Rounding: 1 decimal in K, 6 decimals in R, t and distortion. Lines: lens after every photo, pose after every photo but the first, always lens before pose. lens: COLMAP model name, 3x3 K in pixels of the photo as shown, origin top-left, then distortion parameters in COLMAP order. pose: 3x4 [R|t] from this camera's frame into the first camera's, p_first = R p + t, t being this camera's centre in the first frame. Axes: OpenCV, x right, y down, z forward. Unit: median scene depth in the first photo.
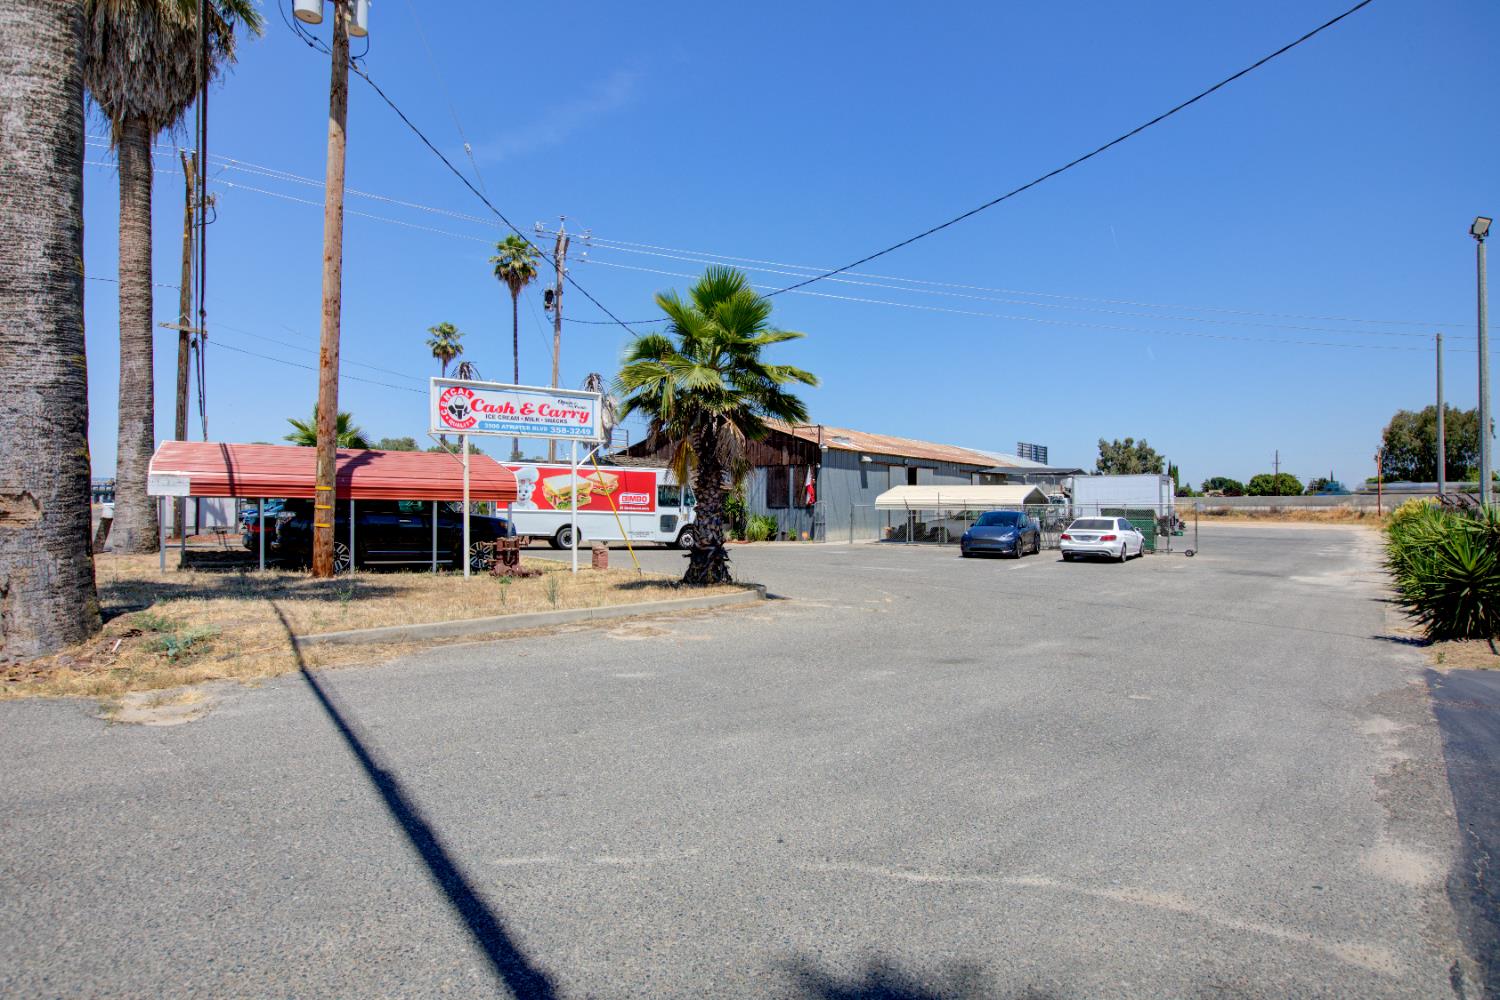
lens RADIAL K [[846.7, 0, 750.0], [0, 846.7, 500.0], [0, 0, 1]] dist [-0.002559, -0.001189]
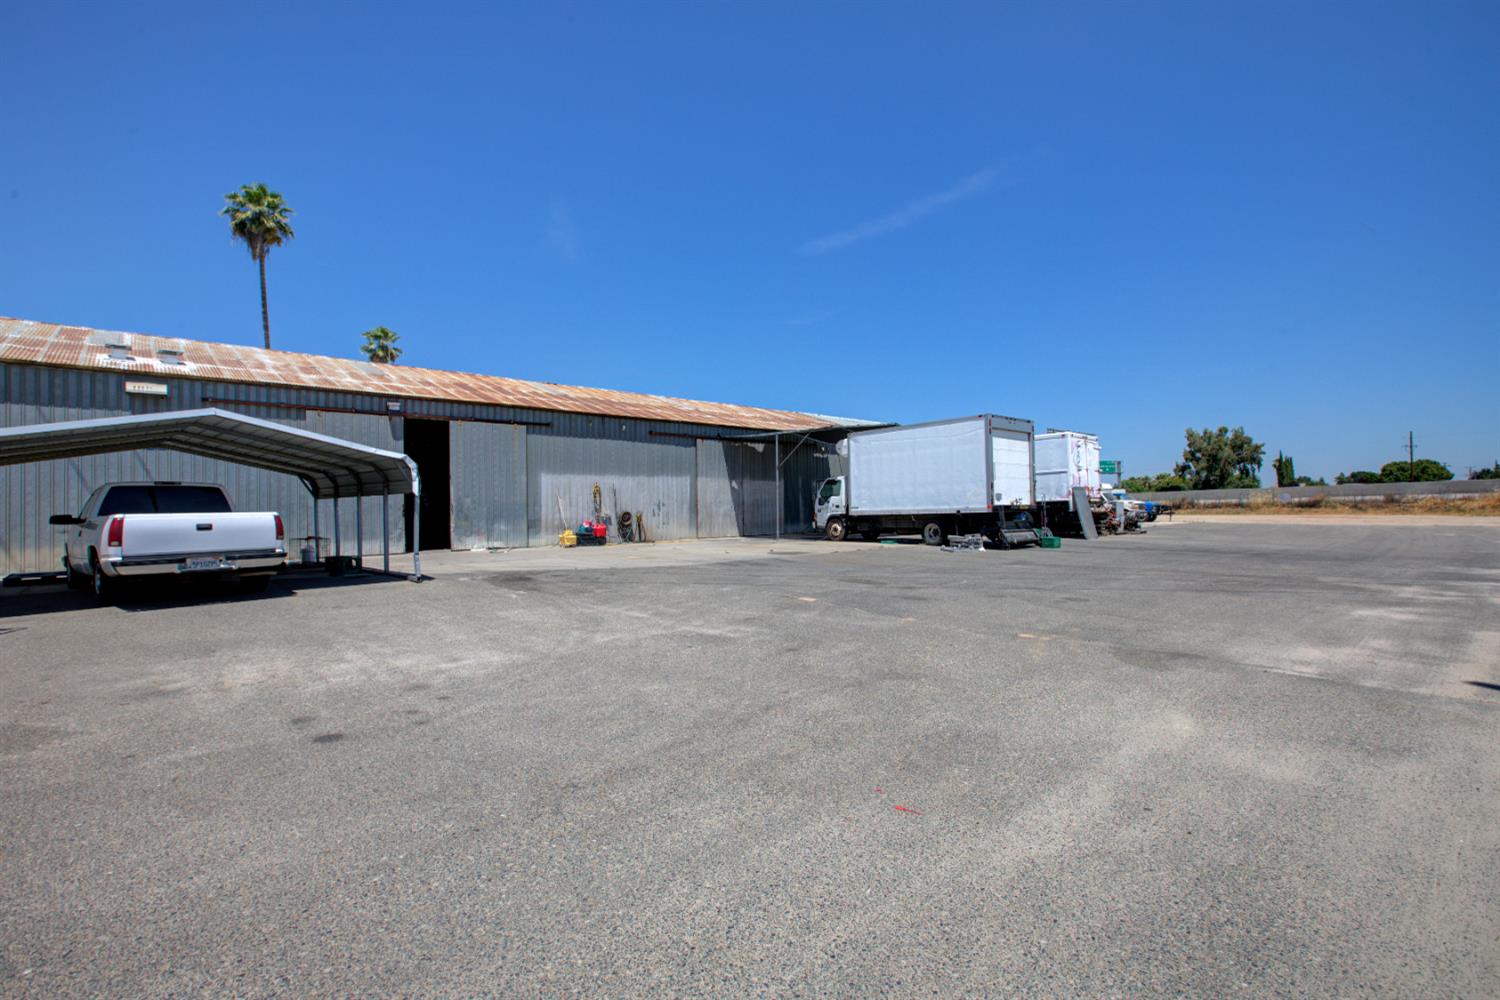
lens RADIAL K [[681.5, 0, 750.0], [0, 681.5, 500.0], [0, 0, 1]] dist [-0.010700, 0.005456]
pose [[0.972758, -0.020982, -0.230871, 0.417083], [0.019210, 0.999766, -0.009920, 0.015810], [0.231025, 0.005214, 0.972934, 0.573062]]
